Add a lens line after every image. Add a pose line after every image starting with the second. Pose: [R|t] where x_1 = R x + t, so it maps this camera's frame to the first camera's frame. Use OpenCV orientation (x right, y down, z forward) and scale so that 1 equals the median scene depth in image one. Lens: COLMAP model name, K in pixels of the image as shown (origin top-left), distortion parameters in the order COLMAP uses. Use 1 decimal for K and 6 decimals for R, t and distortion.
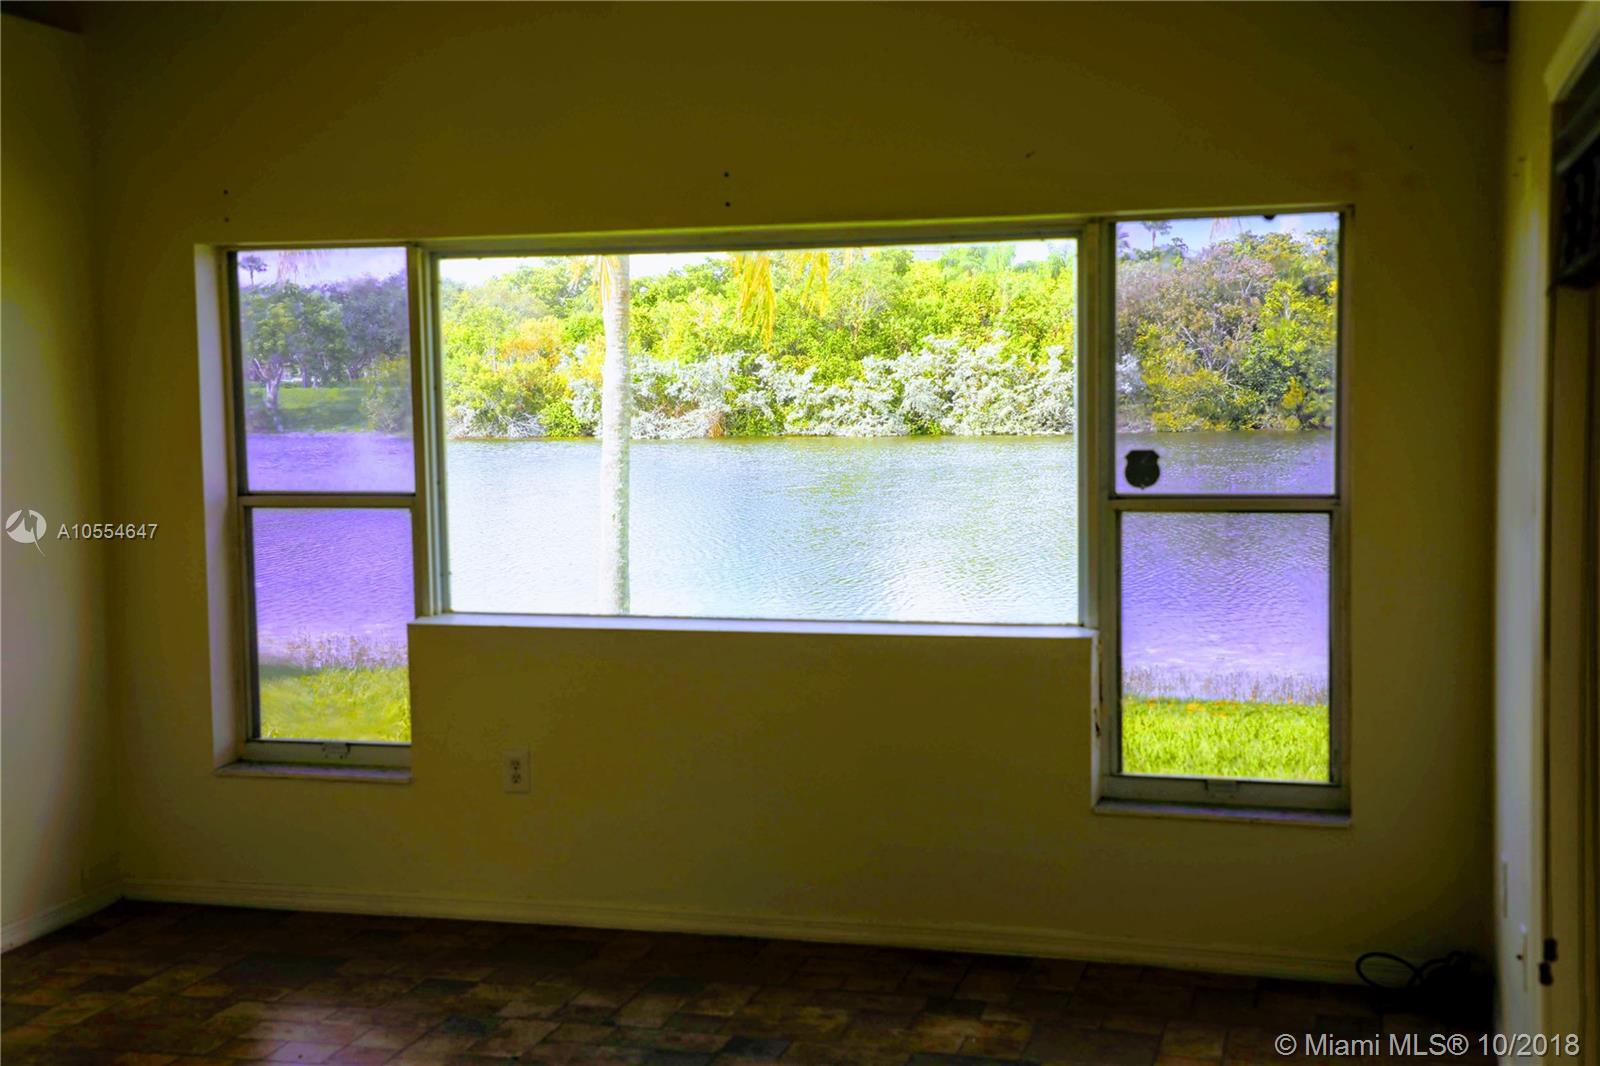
lens RADIAL K [[1979.7, 0, 820.1], [0, 1979.7, 539.0], [0, 0, 1]] dist [0.144487, 0.000000]
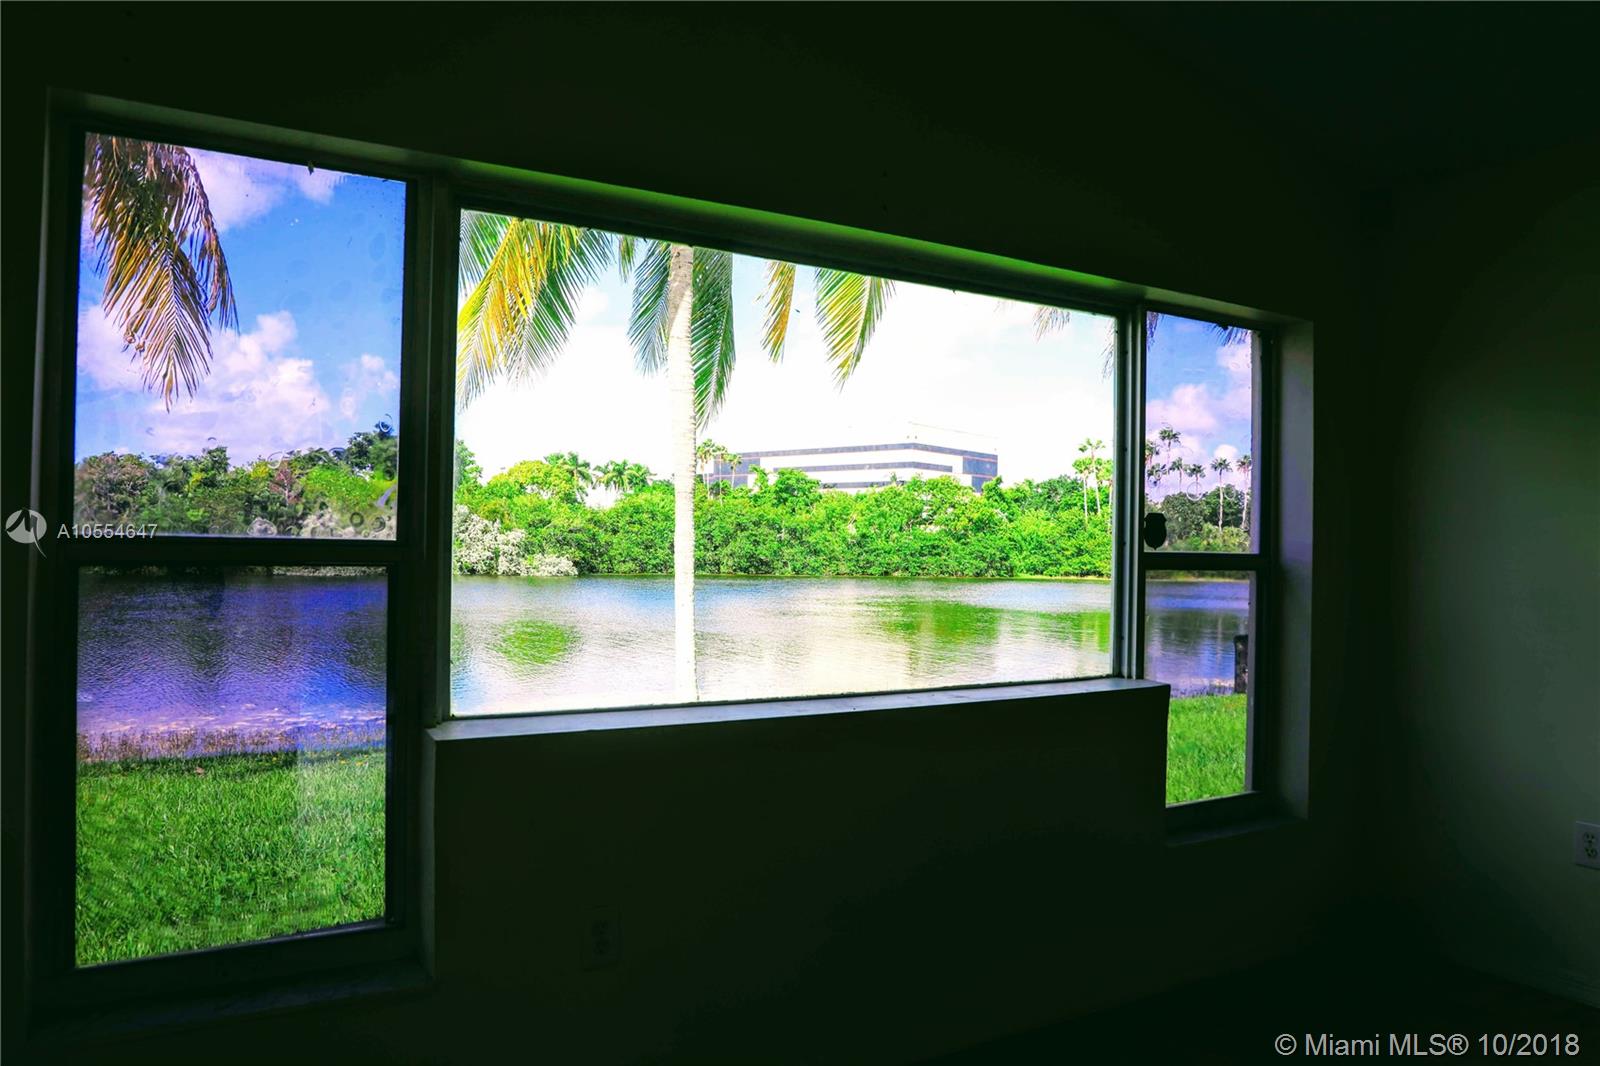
lens RADIAL K [[1101.4, 0, 812.7], [0, 1101.4, 548.4], [0, 0, 1]] dist [-0.068393, 0.034806]
pose [[0.700821, 0.025112, 0.712895, -0.392116], [0.033513, 0.997118, -0.068069, 0.008936], [-0.712549, 0.071596, 0.697960, 0.691189]]
